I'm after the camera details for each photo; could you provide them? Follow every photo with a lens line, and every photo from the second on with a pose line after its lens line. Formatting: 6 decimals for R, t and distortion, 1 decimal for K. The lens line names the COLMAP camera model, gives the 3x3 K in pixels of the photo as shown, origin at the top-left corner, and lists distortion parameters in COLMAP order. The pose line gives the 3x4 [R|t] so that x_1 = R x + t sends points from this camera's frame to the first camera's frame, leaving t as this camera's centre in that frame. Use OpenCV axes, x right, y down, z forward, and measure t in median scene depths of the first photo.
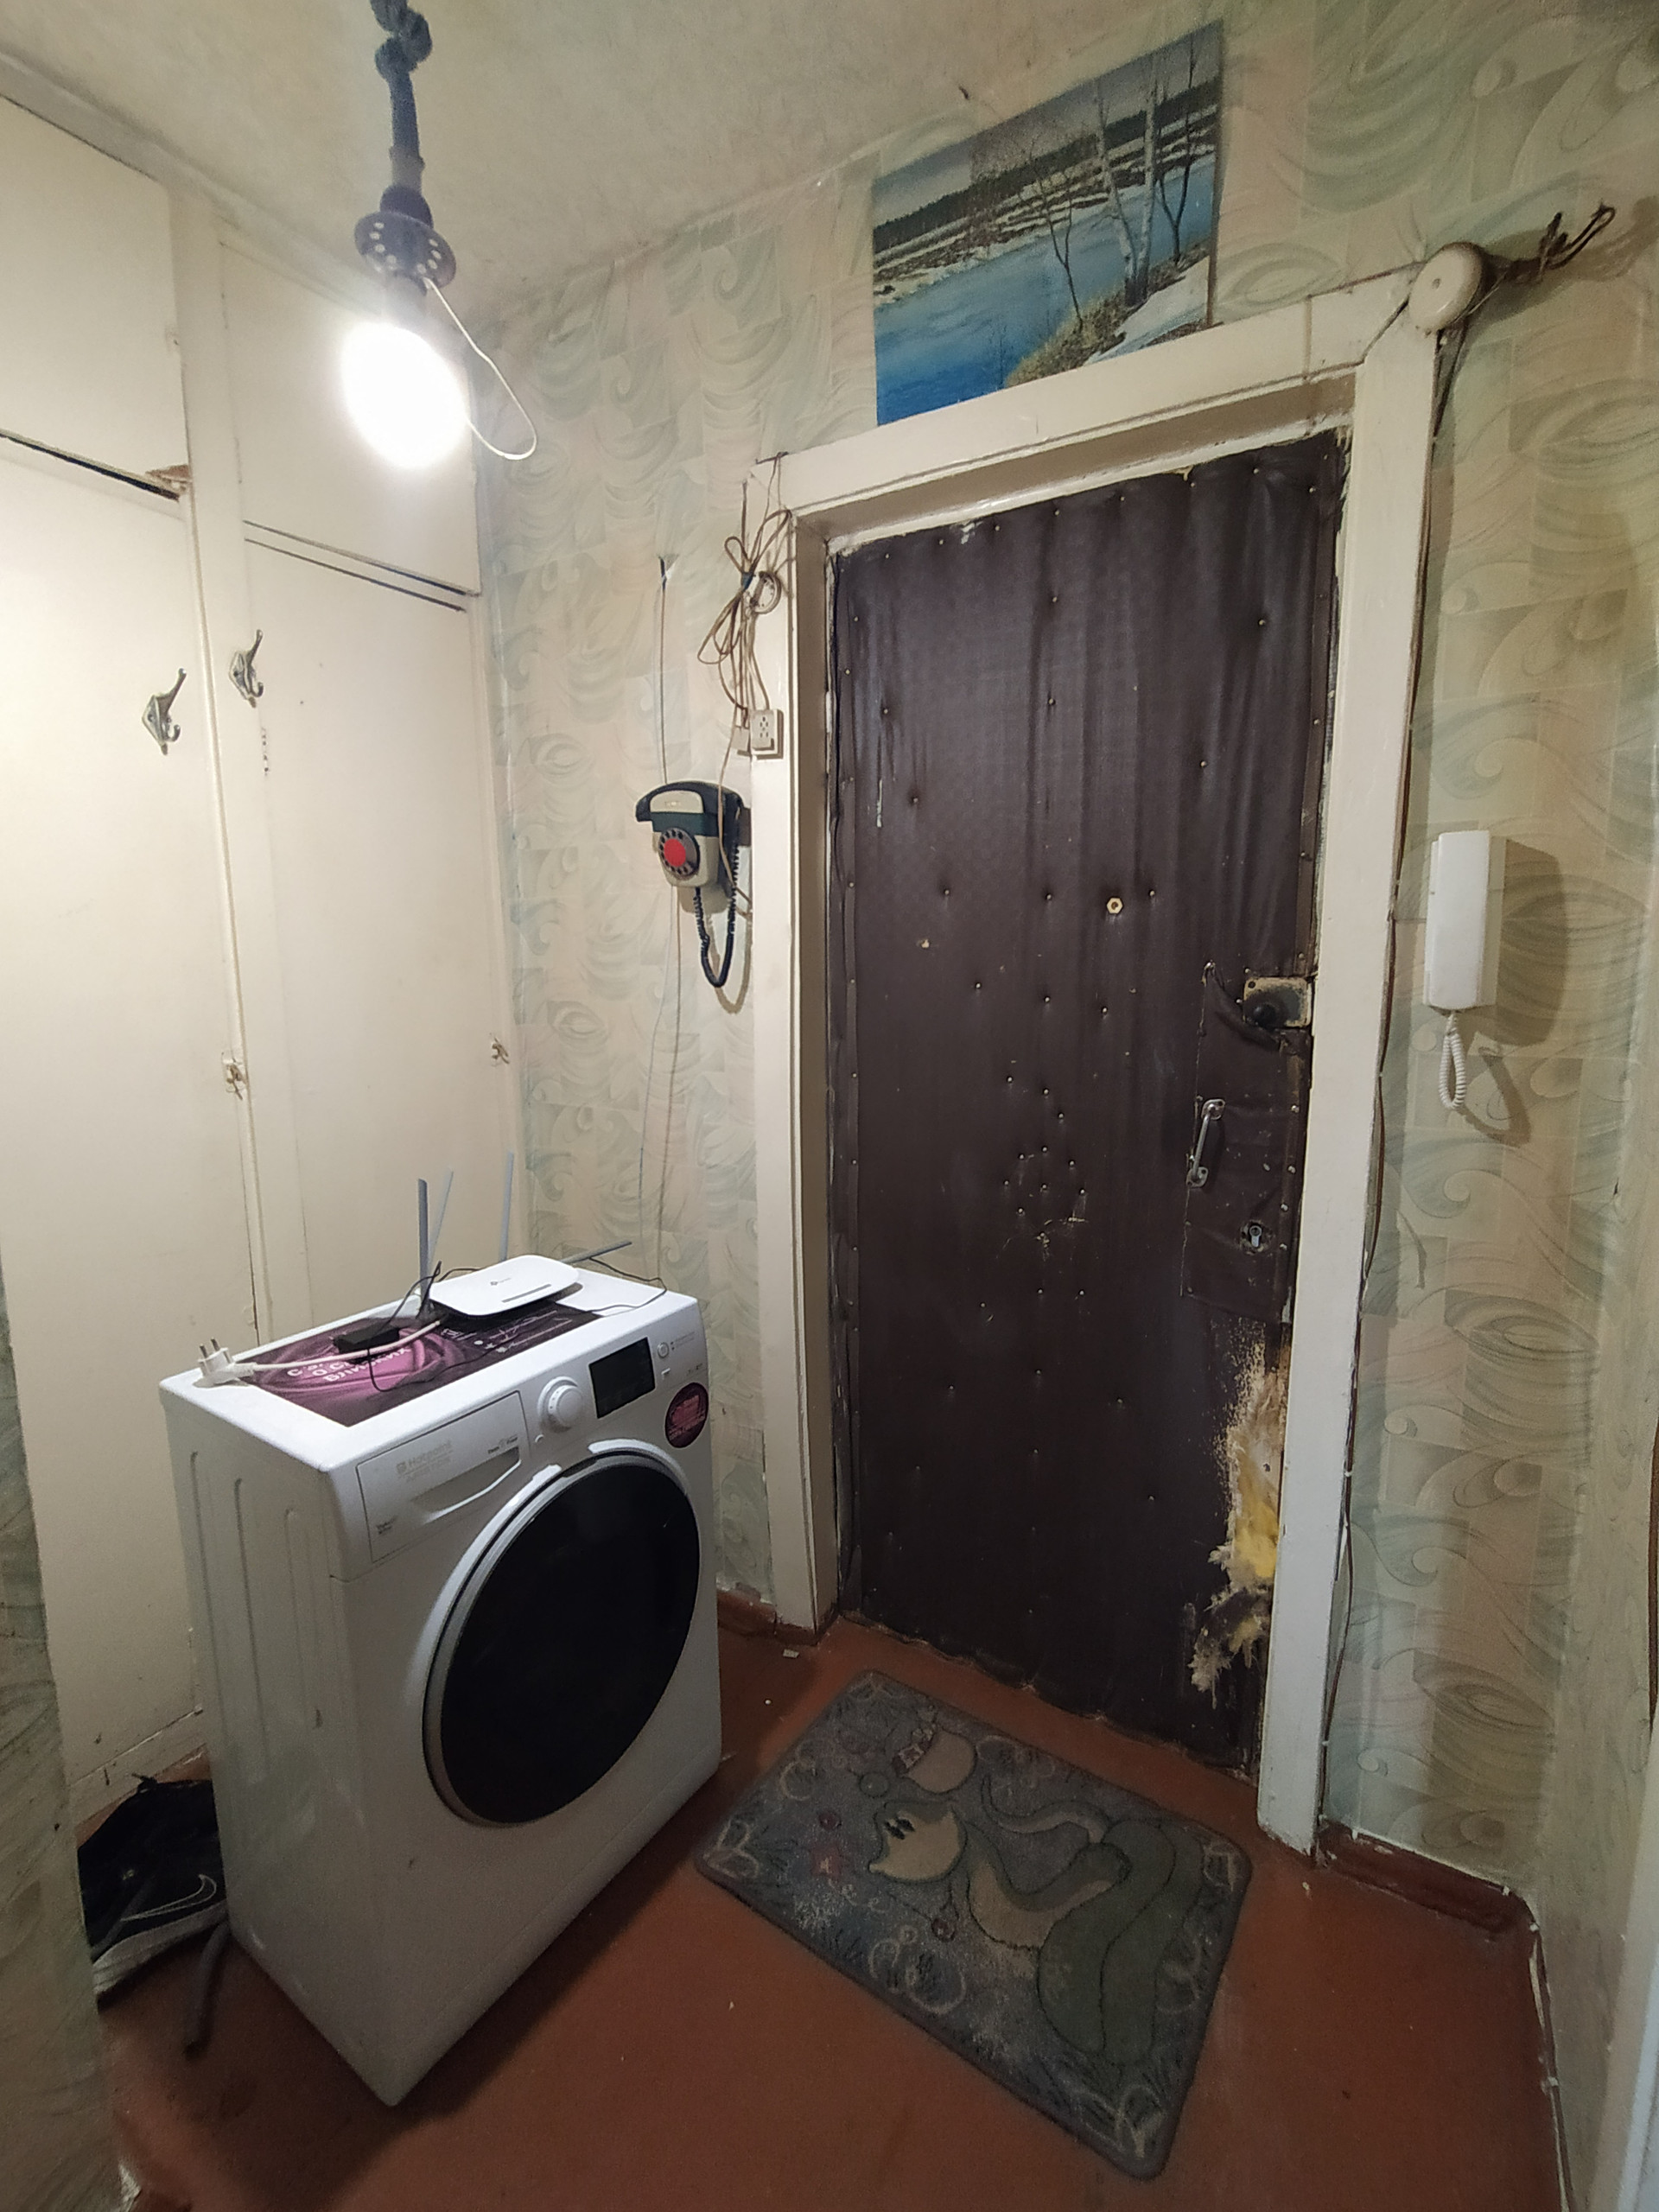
lens RADIAL K [[1009.5, 0, 821.5], [0, 1009.5, 1109.6], [0, 0, 1]] dist [-0.006470, 0.004734]
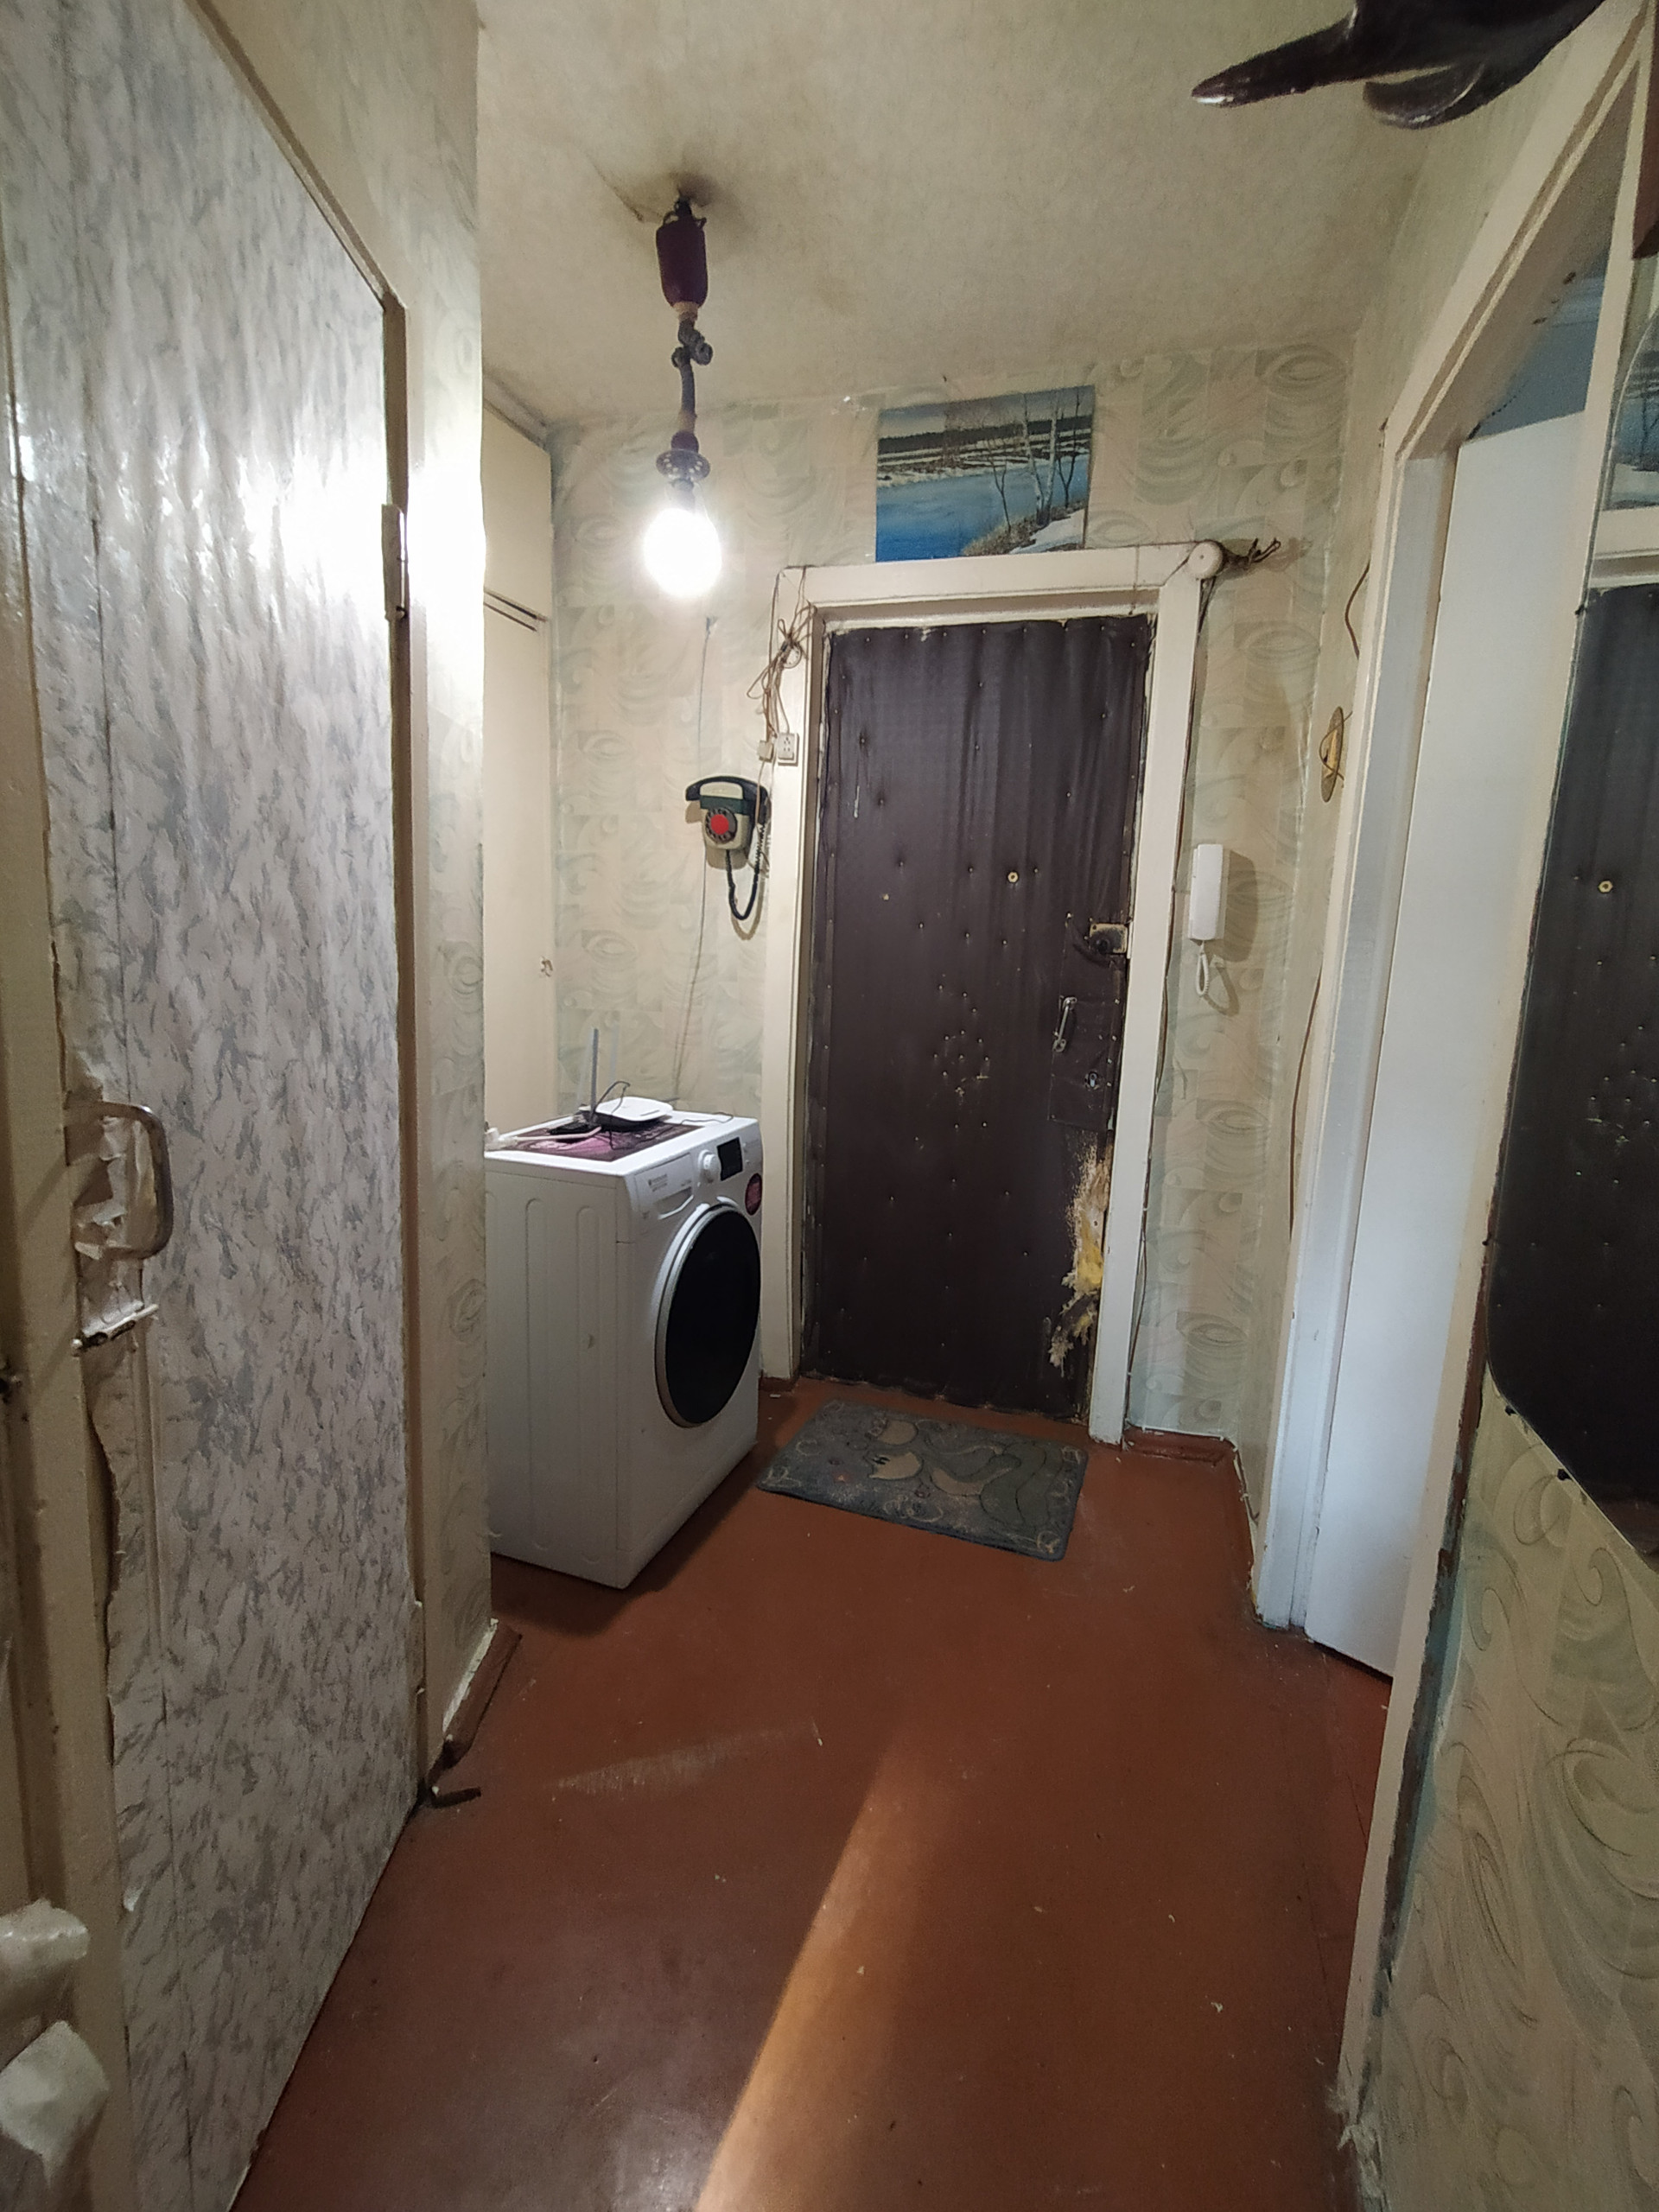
lens RADIAL K [[1009.5, 0, 826.1], [0, 1009.5, 1107.1], [0, 0, 1]] dist [-0.006470, 0.004734]
pose [[0.969150, 0.004990, 0.246421, -0.428725], [-0.006186, 0.999973, 0.004080, 0.174574], [-0.246394, -0.005479, 0.969154, -0.536825]]
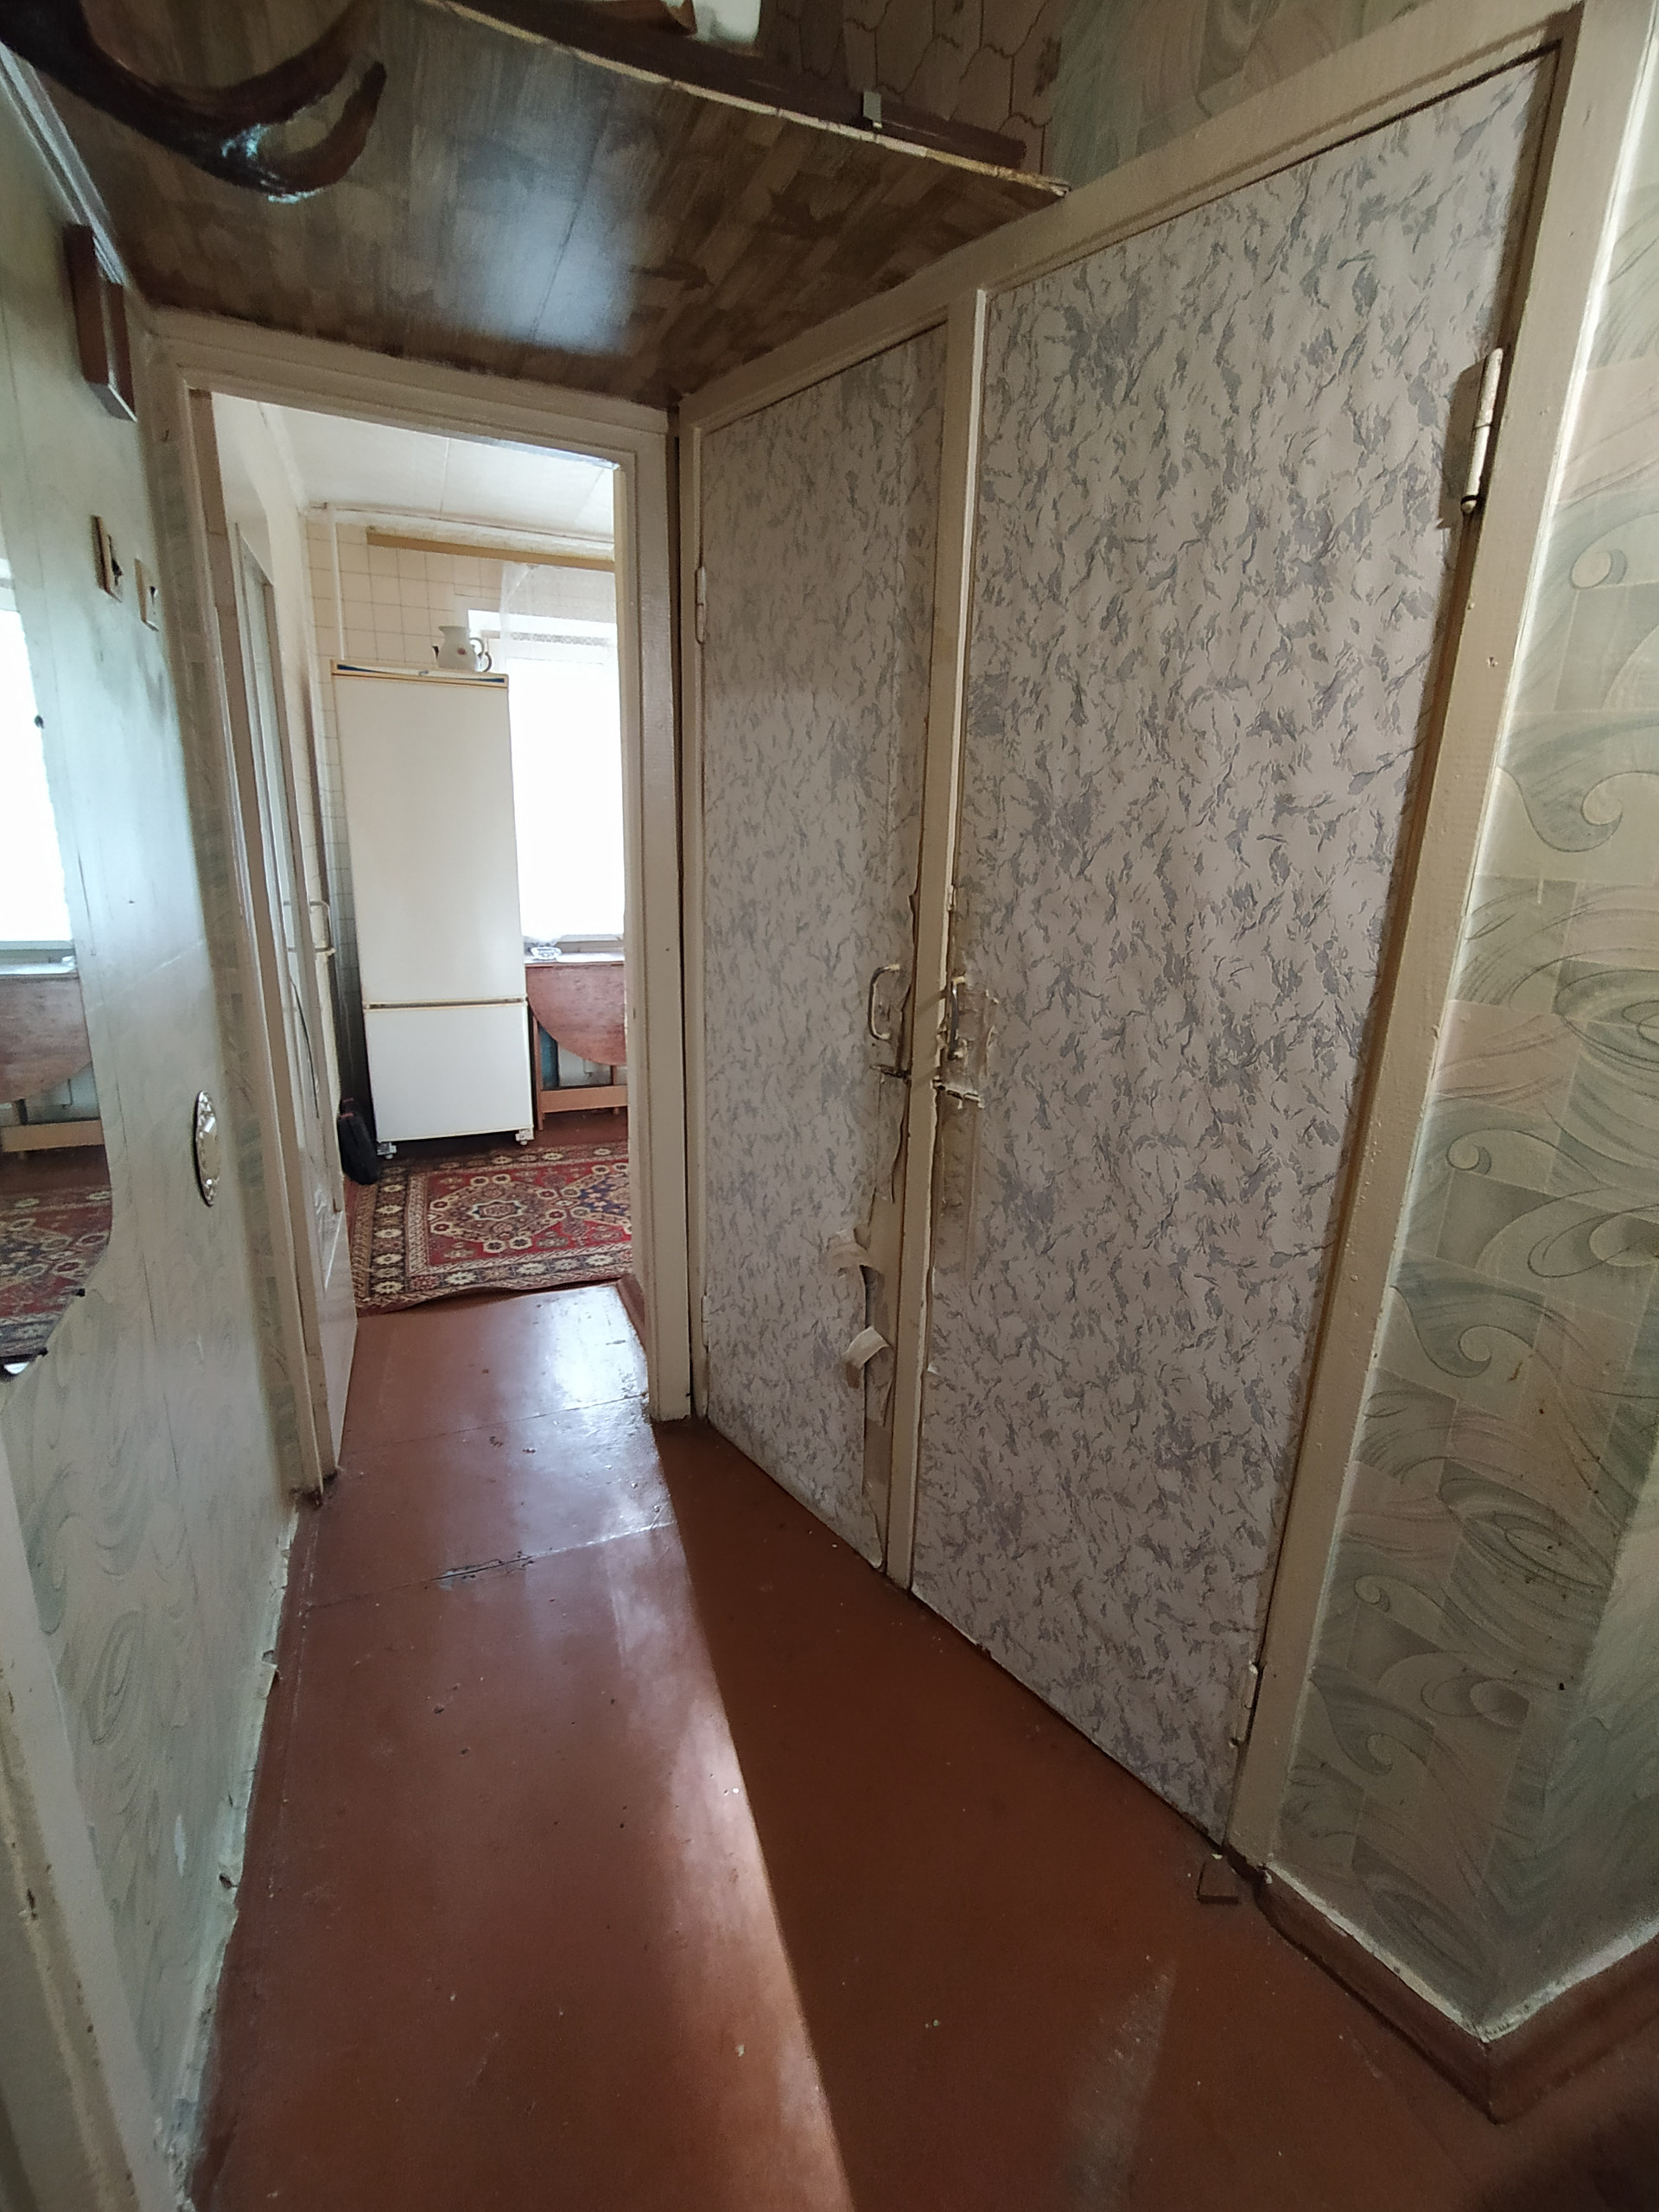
lens RADIAL K [[1009.5, 0, 839.7], [0, 1009.5, 1093.0], [0, 0, 1]] dist [-0.006470, 0.004734]
pose [[-0.592766, 0.210323, -0.777427, 0.914975], [-0.150414, 0.919403, 0.363420, -0.320034], [0.791204, 0.332359, -0.513355, 1.601111]]
